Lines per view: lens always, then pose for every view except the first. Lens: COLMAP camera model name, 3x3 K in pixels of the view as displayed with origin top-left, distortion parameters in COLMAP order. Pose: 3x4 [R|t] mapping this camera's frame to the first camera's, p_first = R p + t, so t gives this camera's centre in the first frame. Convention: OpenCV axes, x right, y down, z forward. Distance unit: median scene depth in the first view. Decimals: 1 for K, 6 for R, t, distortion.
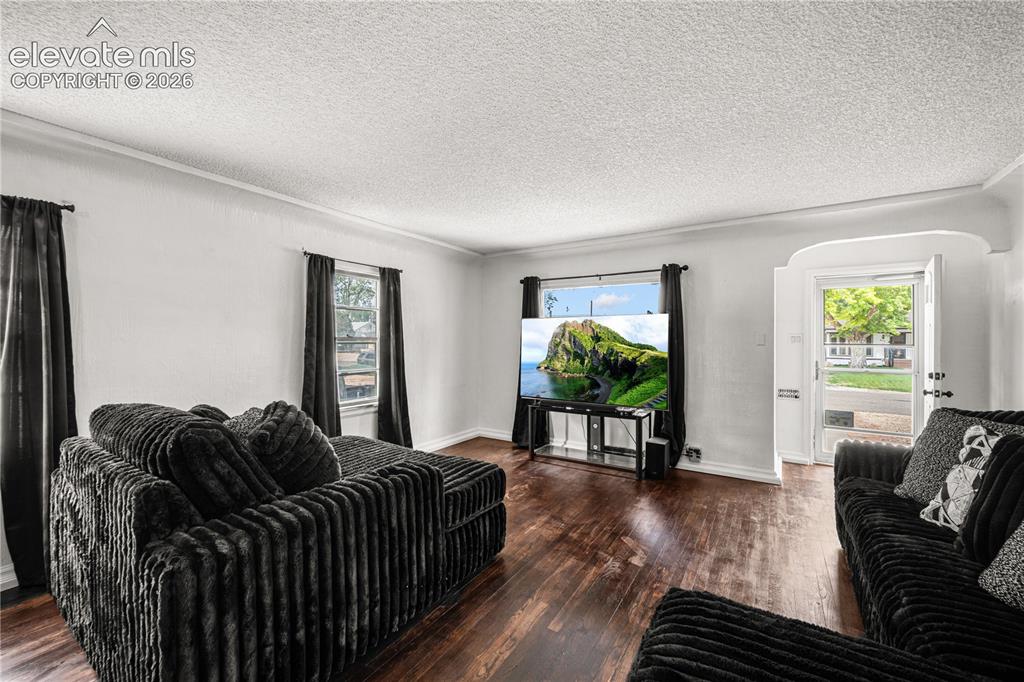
lens RADIAL K [[409.4, 0, 507.7], [0, 409.4, 340.9], [0, 0, 1]] dist [0.002774, -0.001193]
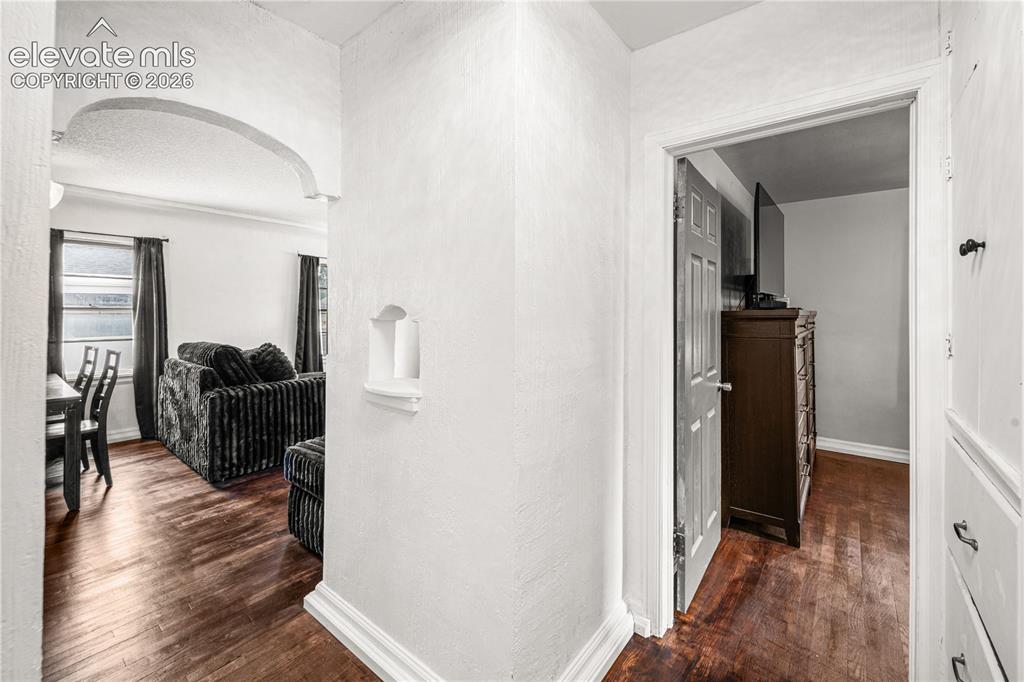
lens RADIAL K [[409.4, 0, 502.9], [0, 409.4, 308.2], [0, 0, 1]] dist [0.002774, -0.001193]
pose [[0.995929, 0.002061, -0.090117, 0.597362], [-0.002979, 0.999945, -0.010057, 0.002012], [0.090092, 0.010285, 0.995880, -0.683811]]
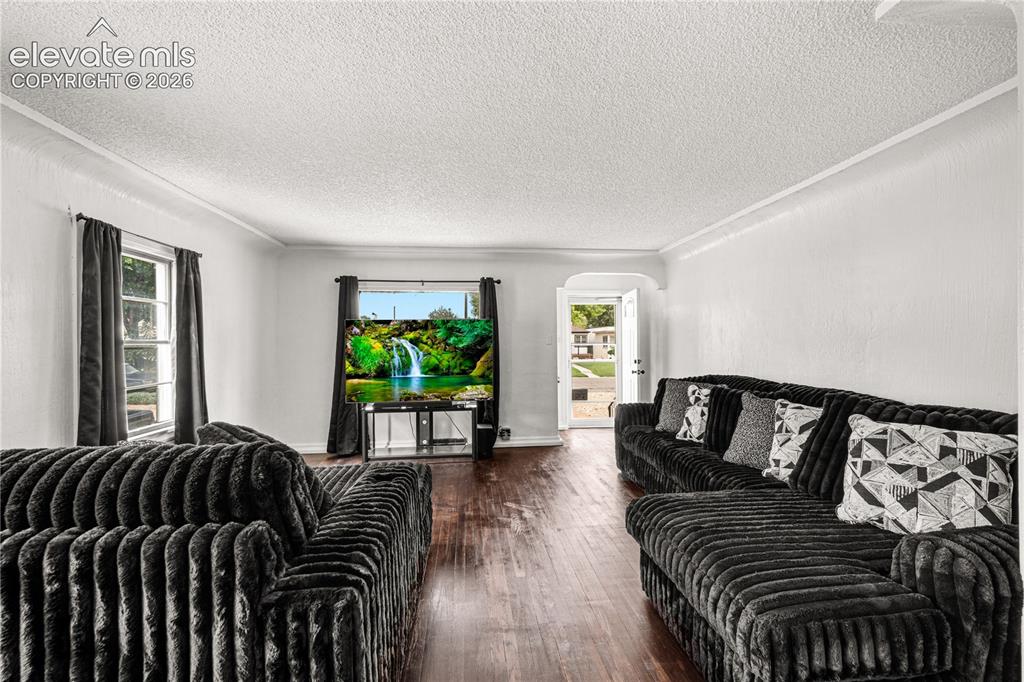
lens RADIAL K [[409.4, 0, 509.3], [0, 409.4, 340.4], [0, 0, 1]] dist [0.002774, -0.001193]
pose [[0.783056, -0.006082, 0.621921, -0.508375], [0.010409, 0.999940, -0.003327, 0.000814], [-0.621864, 0.009079, 0.783073, 0.040865]]
